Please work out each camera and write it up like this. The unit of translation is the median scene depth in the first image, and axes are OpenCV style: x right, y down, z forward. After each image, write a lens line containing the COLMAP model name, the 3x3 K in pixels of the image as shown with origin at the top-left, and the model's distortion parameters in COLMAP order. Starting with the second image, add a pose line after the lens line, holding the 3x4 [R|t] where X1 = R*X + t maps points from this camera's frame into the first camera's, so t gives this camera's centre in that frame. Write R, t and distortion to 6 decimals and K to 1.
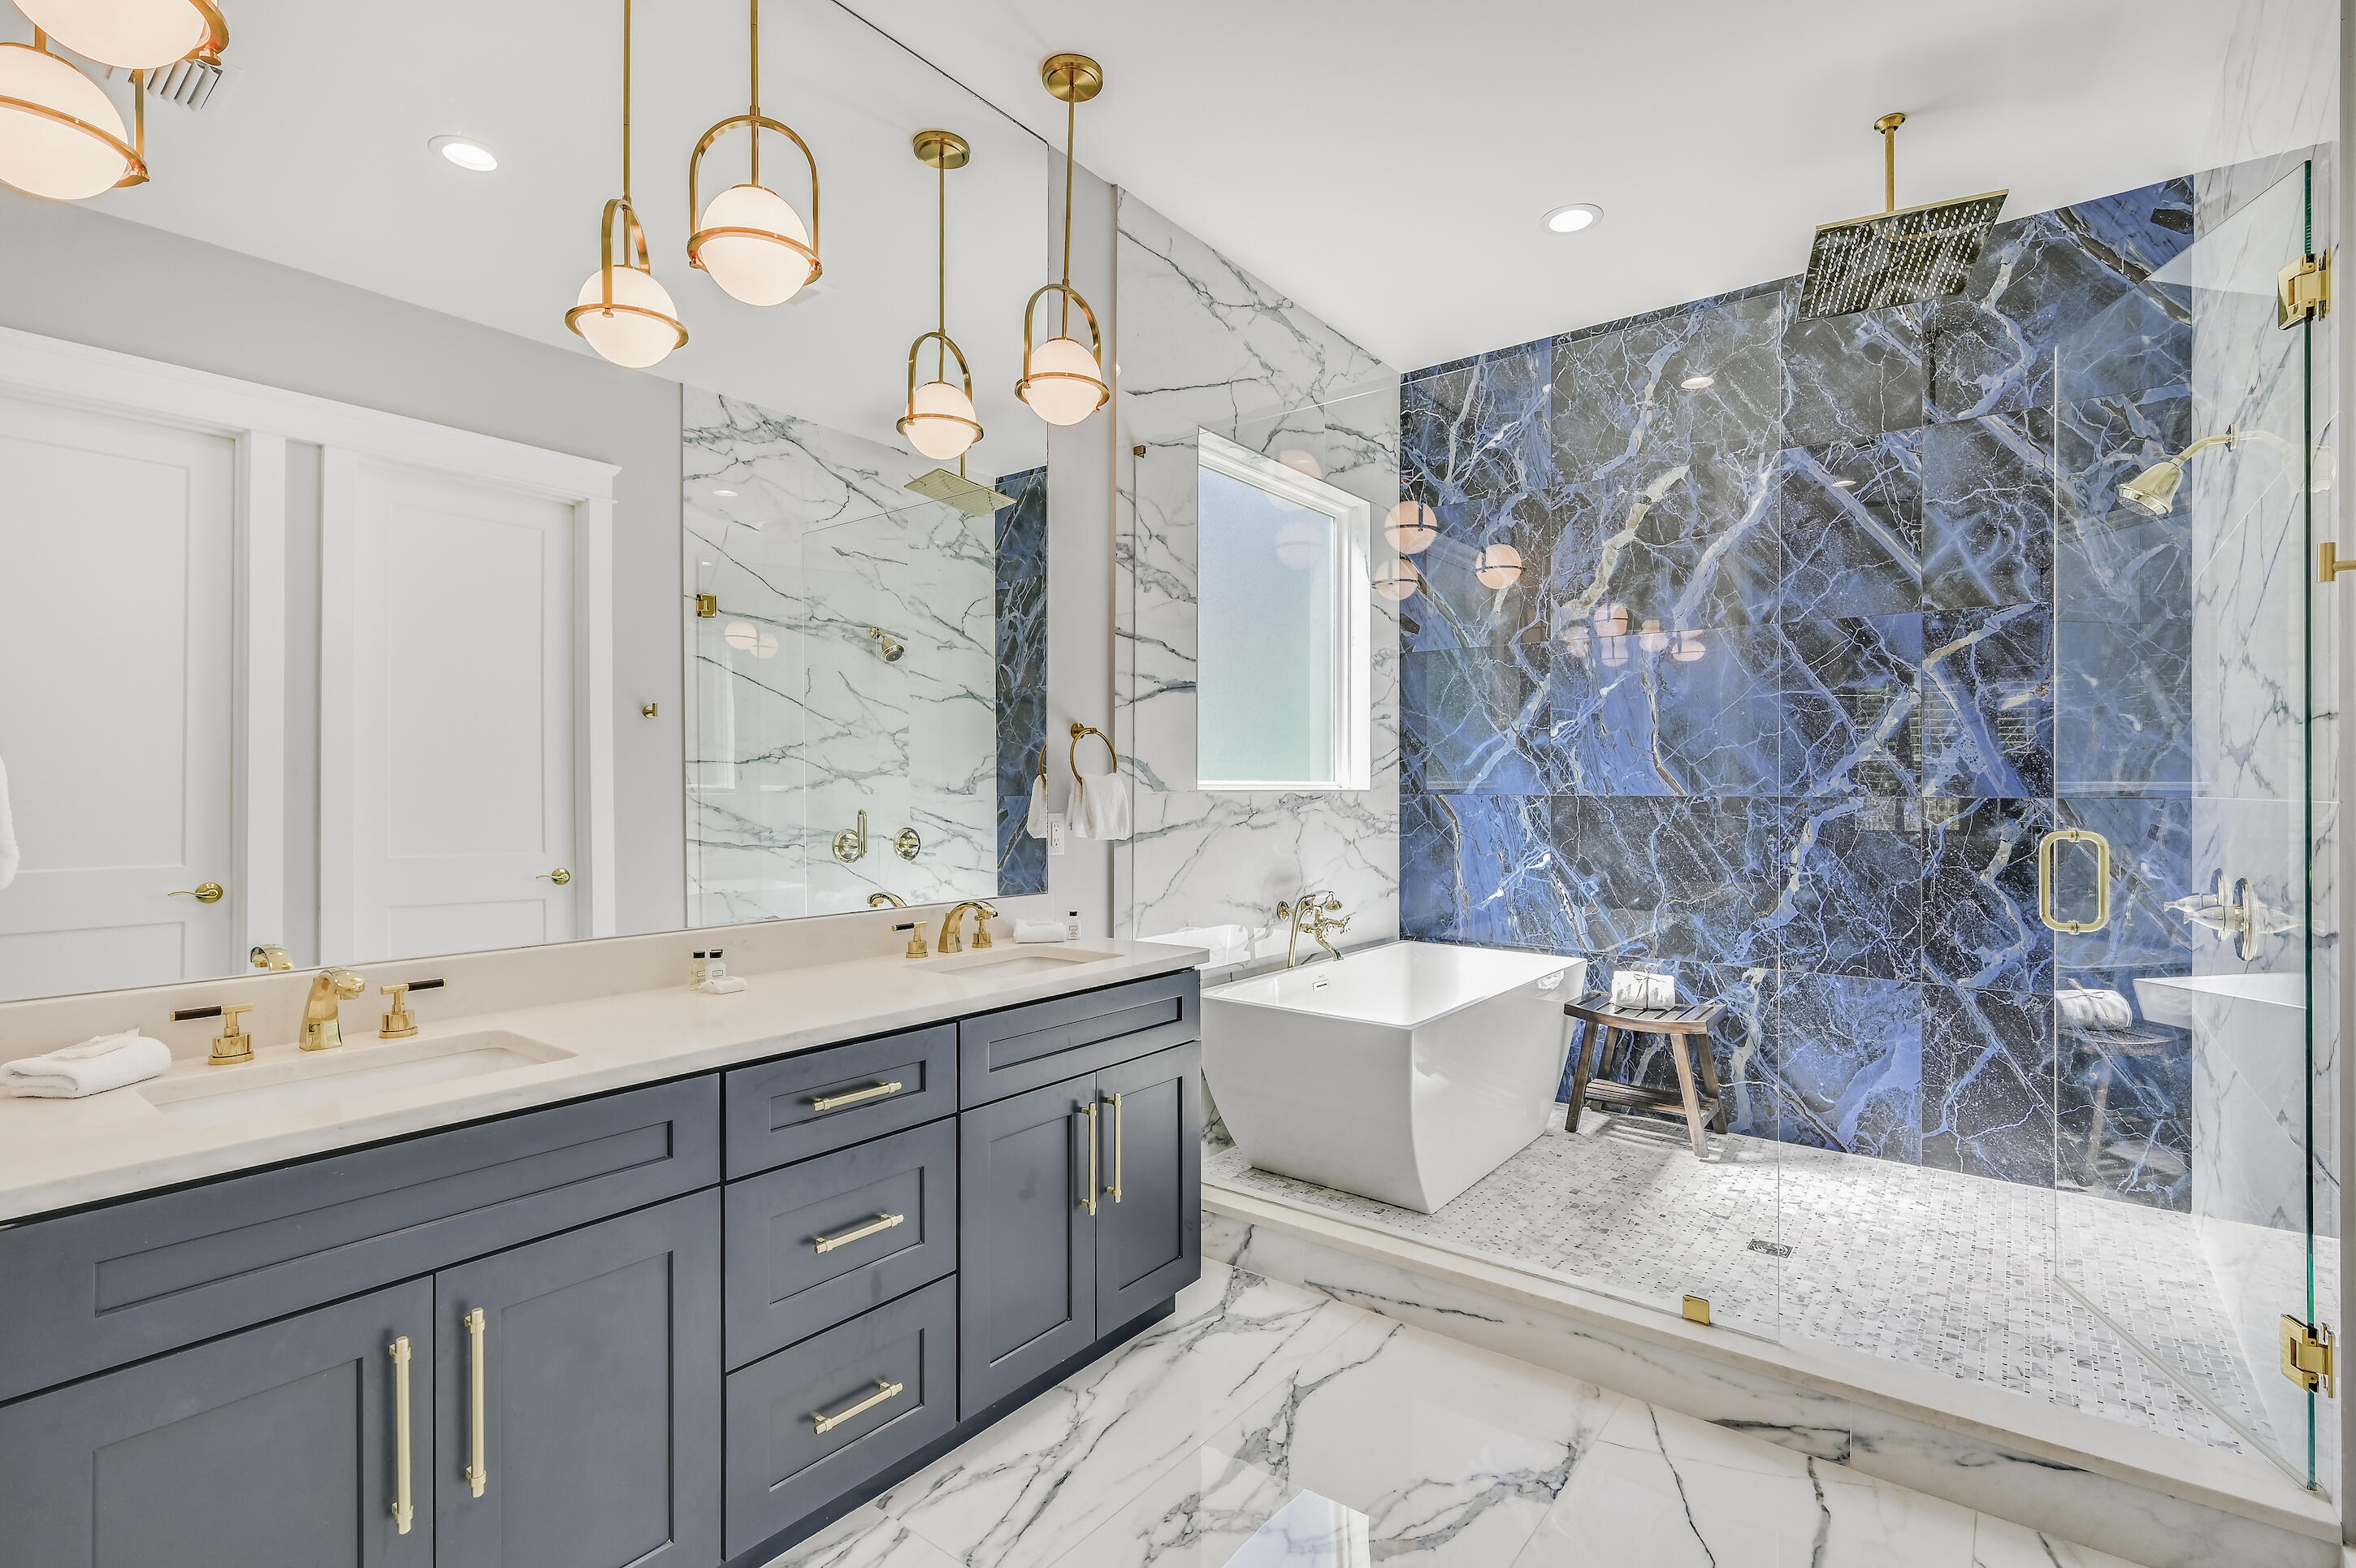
lens RADIAL K [[1120.4, 0, 1152.3], [0, 1120.4, 770.7], [0, 0, 1]] dist [-0.003423, -0.000180]
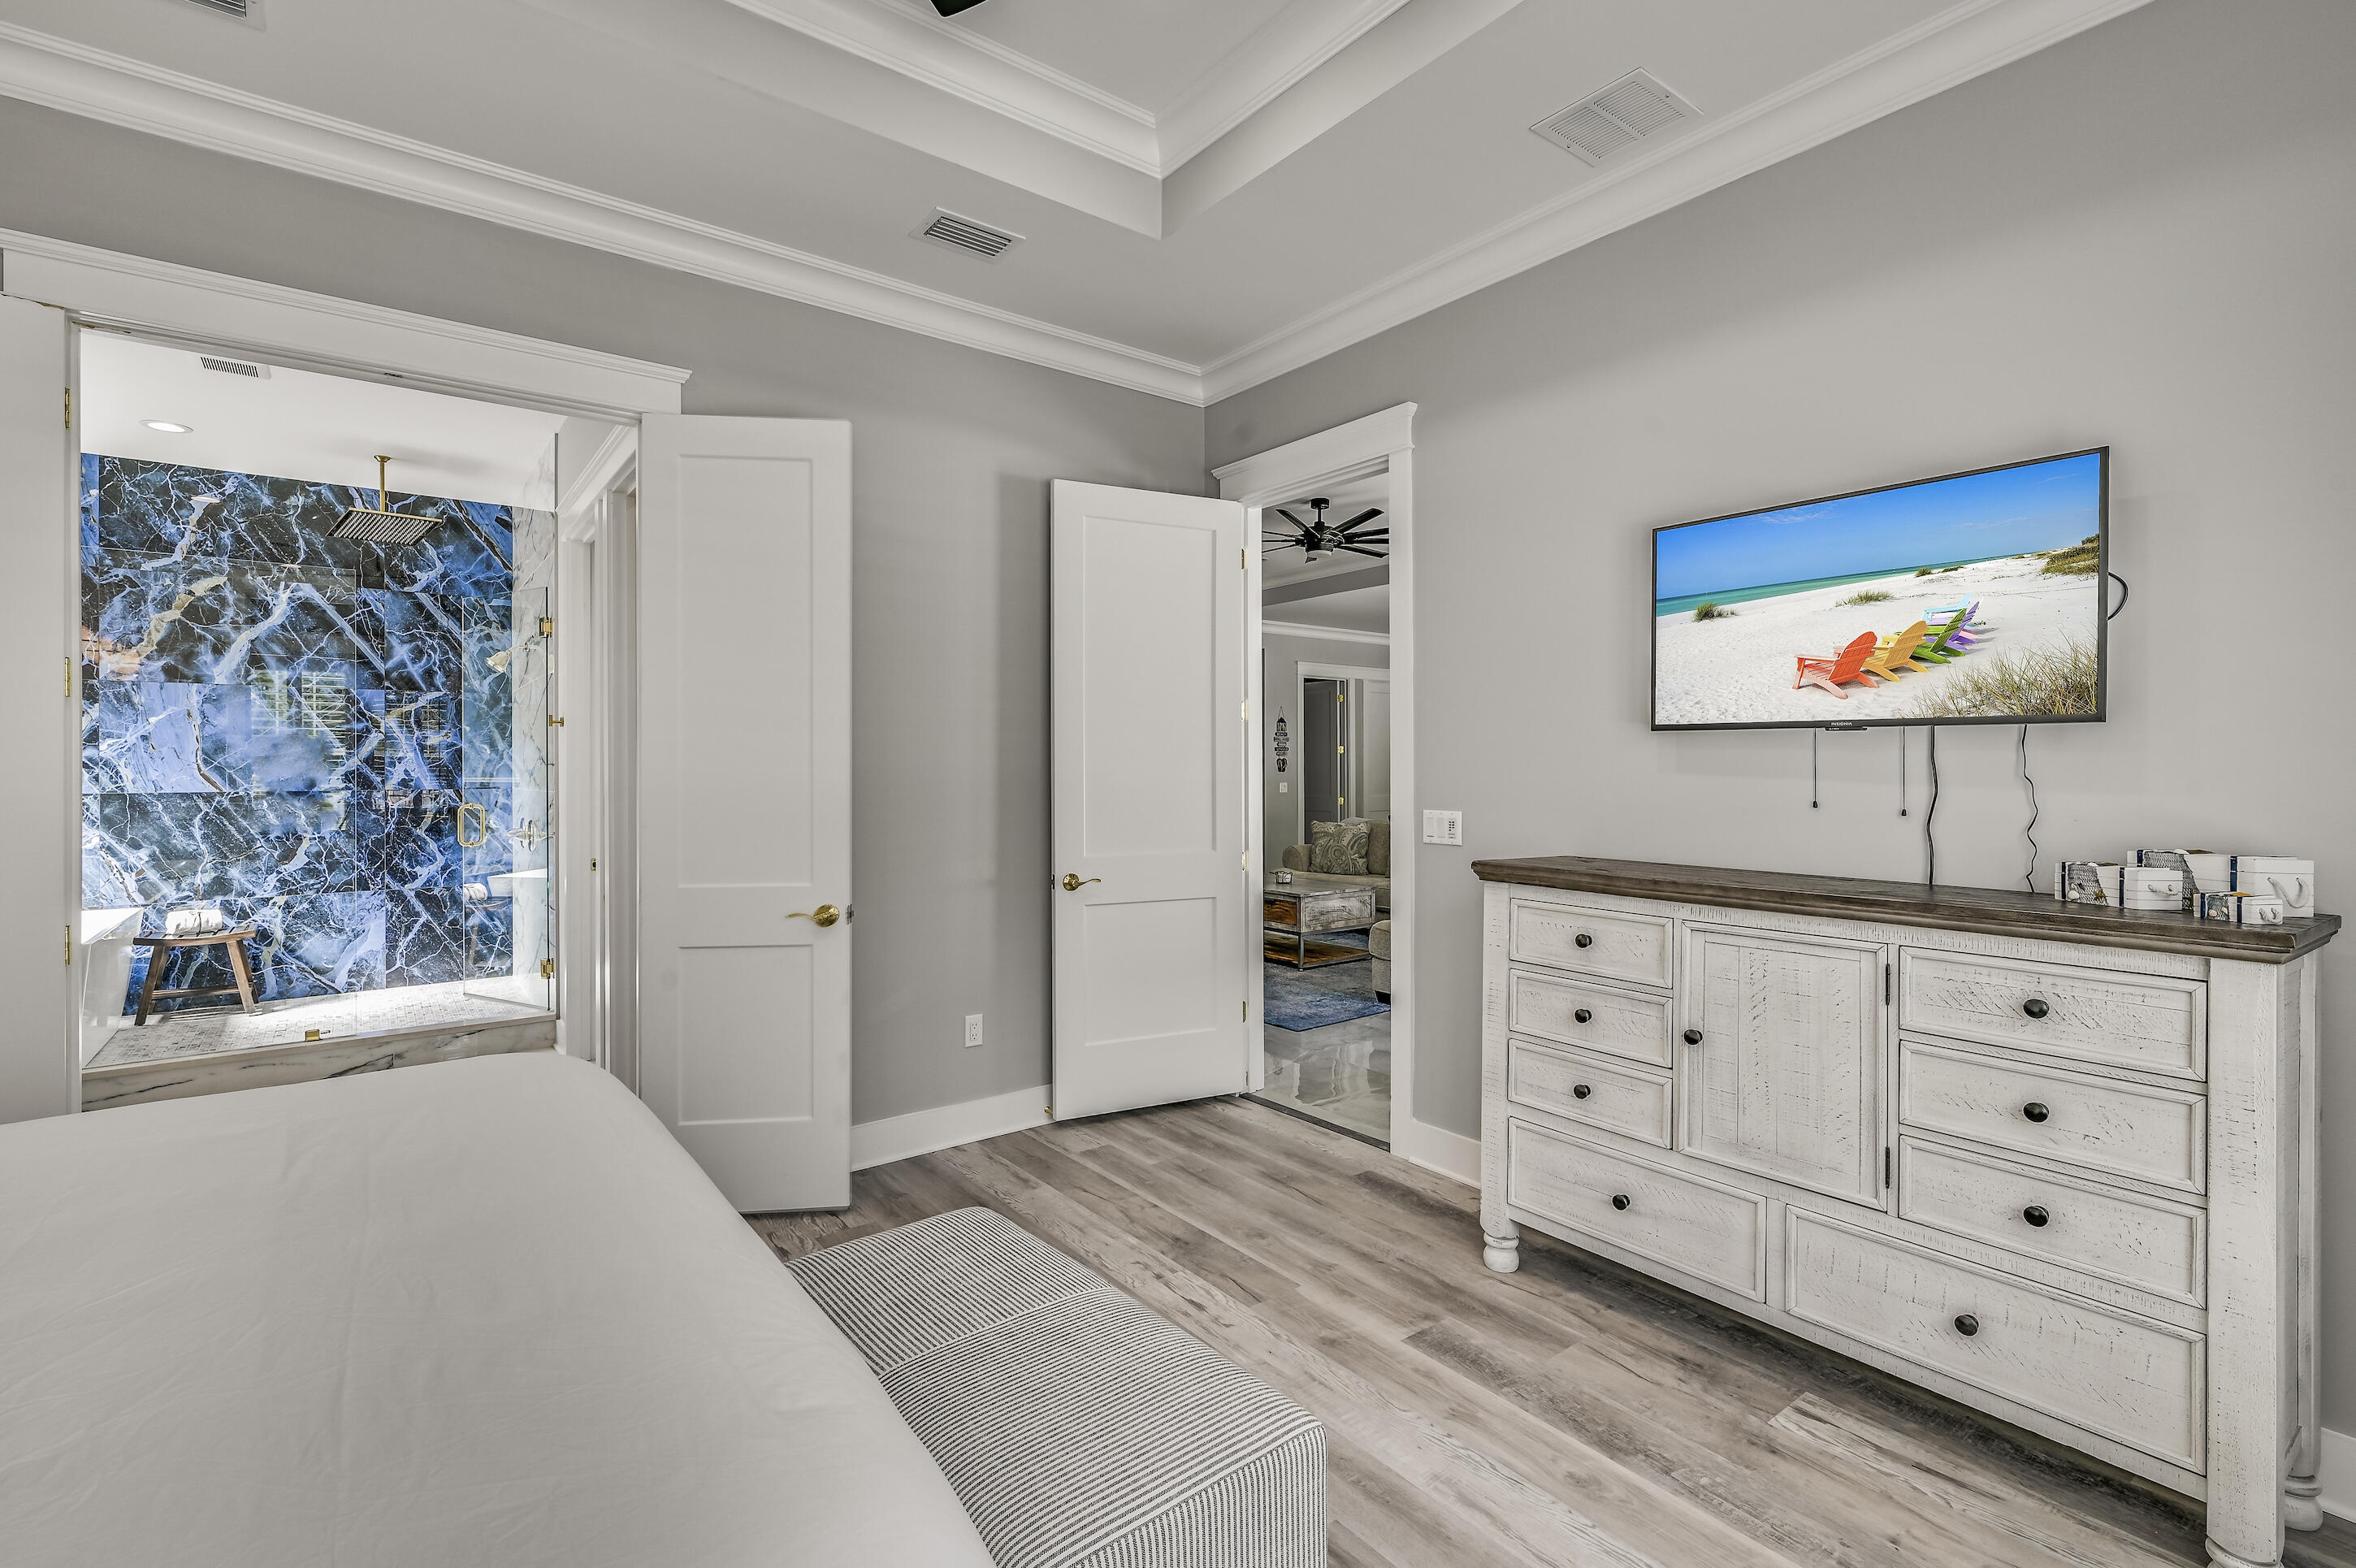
lens RADIAL K [[1042.8, 0, 1178.0], [0, 1042.8, 784.0], [0, 0, 1]] dist [0.001193, -0.000081]
pose [[0.246567, -0.018906, 0.968941, -0.633363], [-0.010764, 0.999695, 0.022245, -0.036890], [-0.969066, -0.015915, 0.246288, -0.667240]]
